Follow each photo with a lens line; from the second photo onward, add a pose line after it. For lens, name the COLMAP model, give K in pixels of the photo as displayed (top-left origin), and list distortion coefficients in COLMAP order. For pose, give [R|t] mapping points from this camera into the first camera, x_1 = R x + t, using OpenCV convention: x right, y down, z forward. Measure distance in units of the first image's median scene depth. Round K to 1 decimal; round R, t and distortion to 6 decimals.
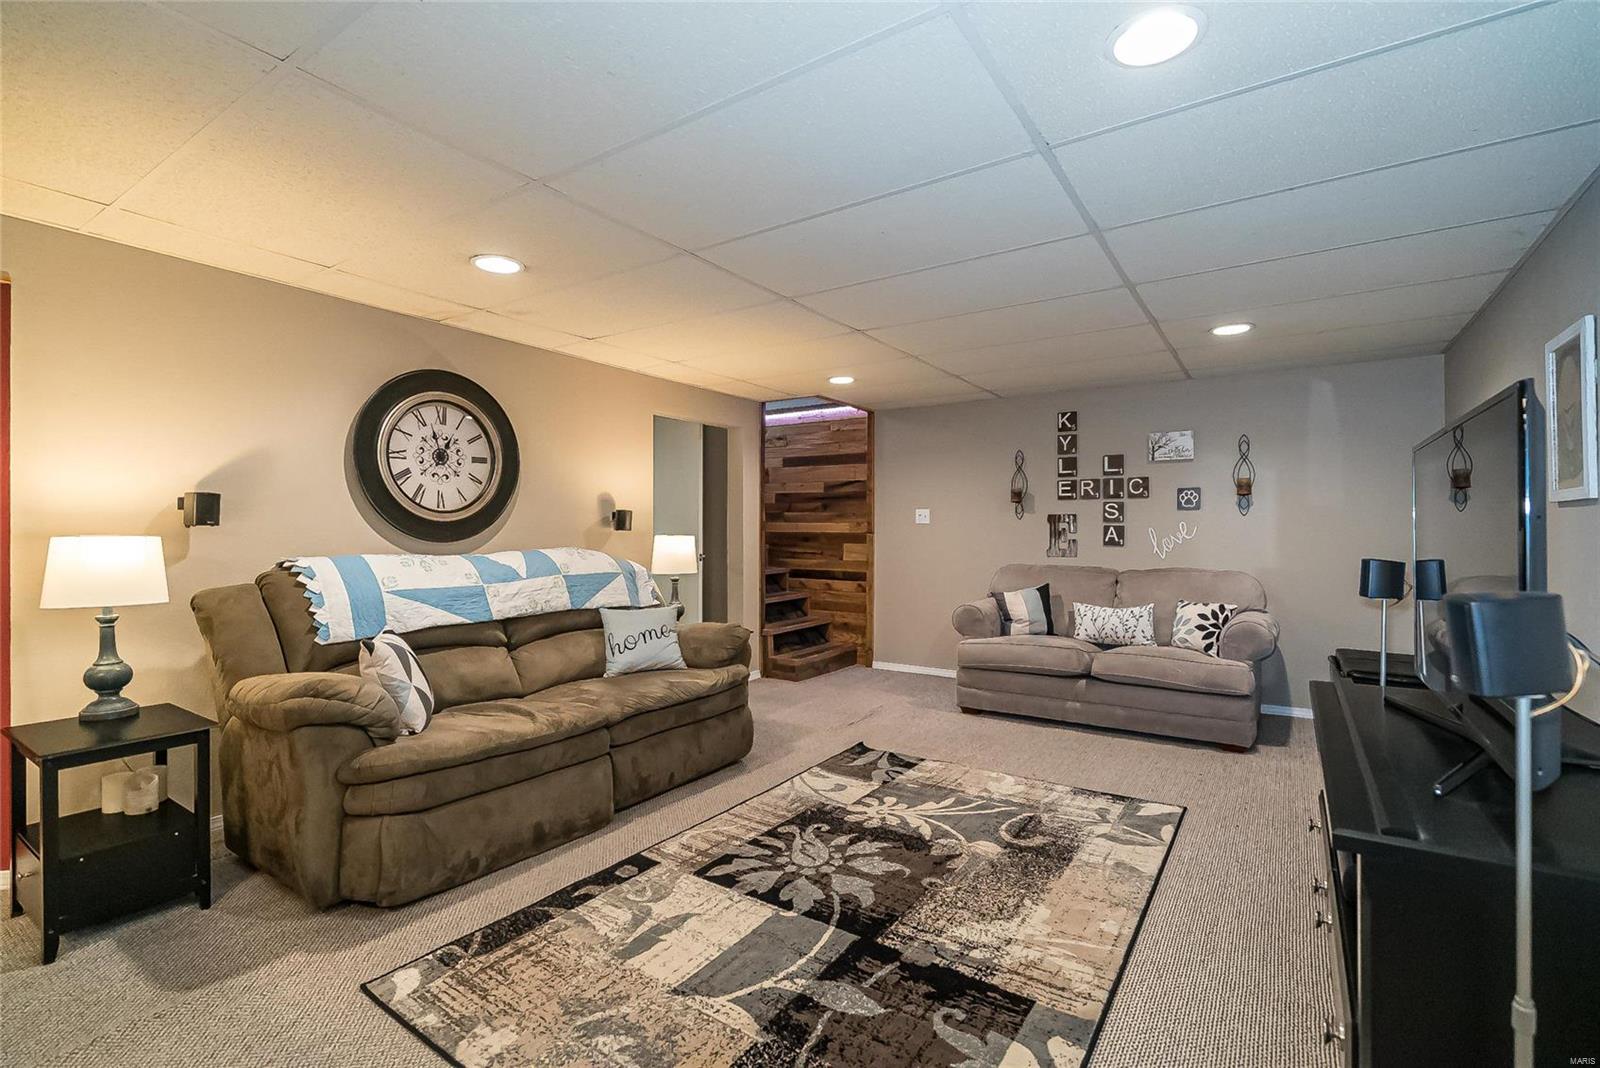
lens RADIAL K [[734.2, 0, 809.3], [0, 734.2, 525.2], [0, 0, 1]] dist [0.001531, 0.000334]
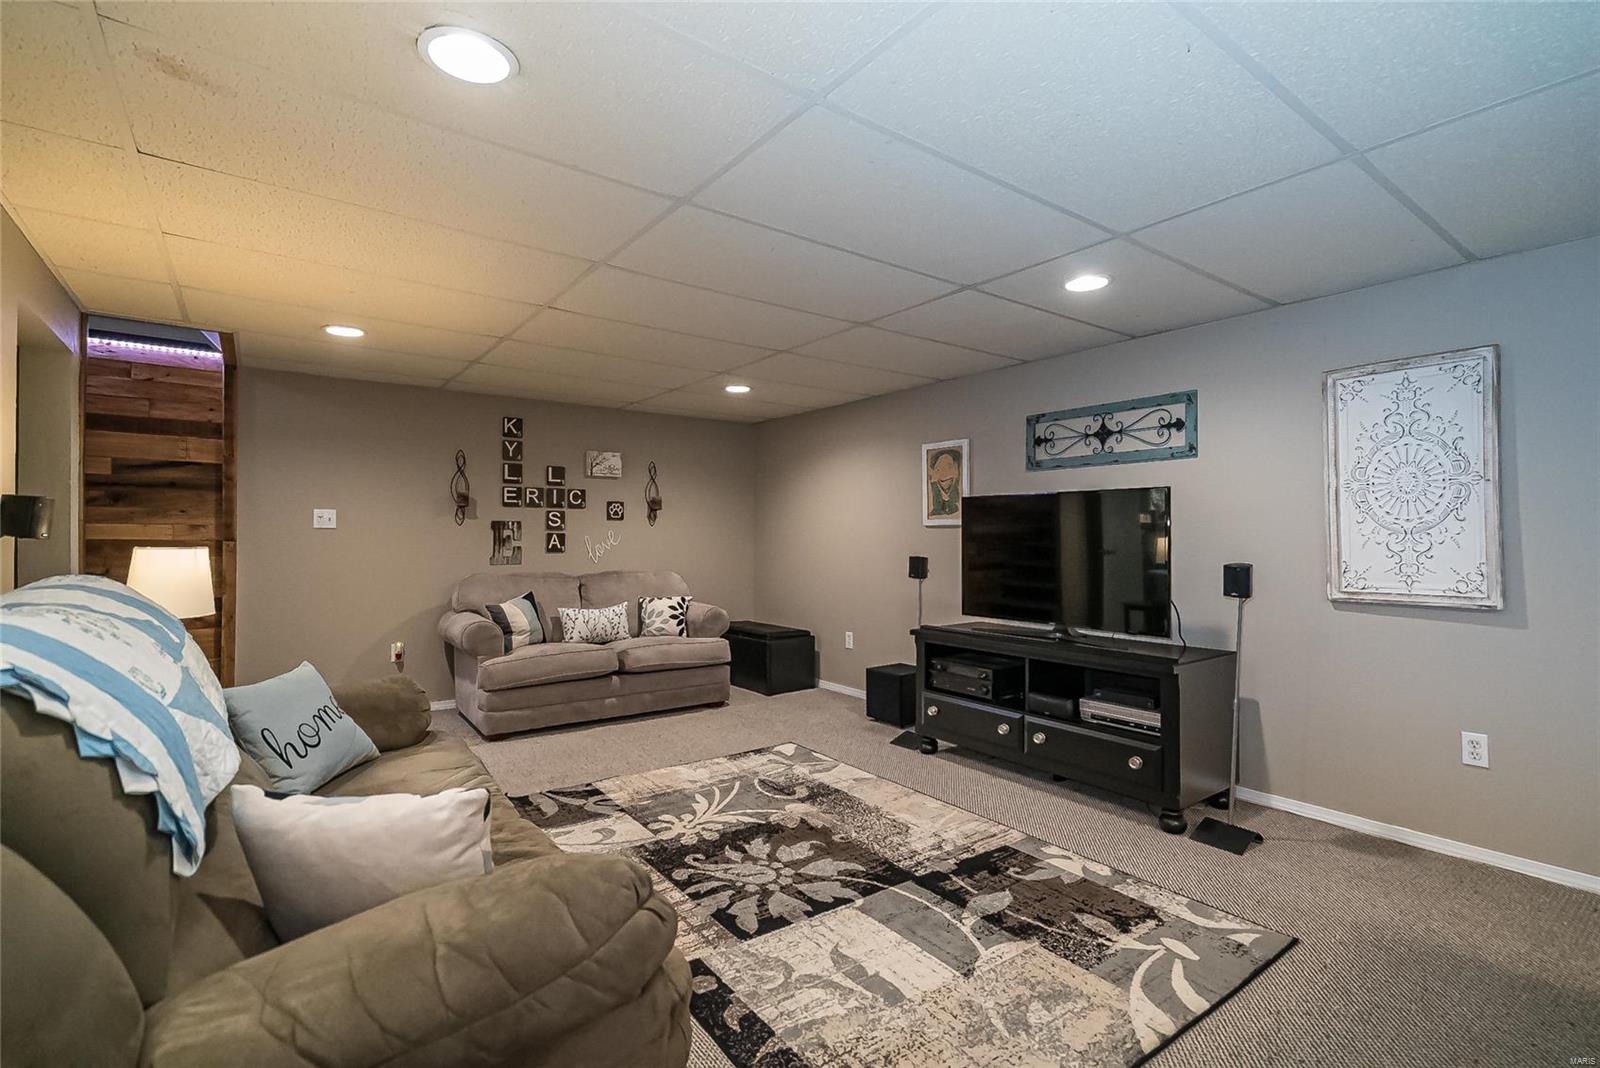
lens RADIAL K [[718.5, 0, 819.0], [0, 718.5, 527.6], [0, 0, 1]] dist [-0.001338, 0.000396]
pose [[0.334646, 0.014918, 0.942226, -0.727141], [-0.012234, 0.999859, -0.011485, -0.000402], [-0.942265, -0.007684, 0.334781, 0.499548]]
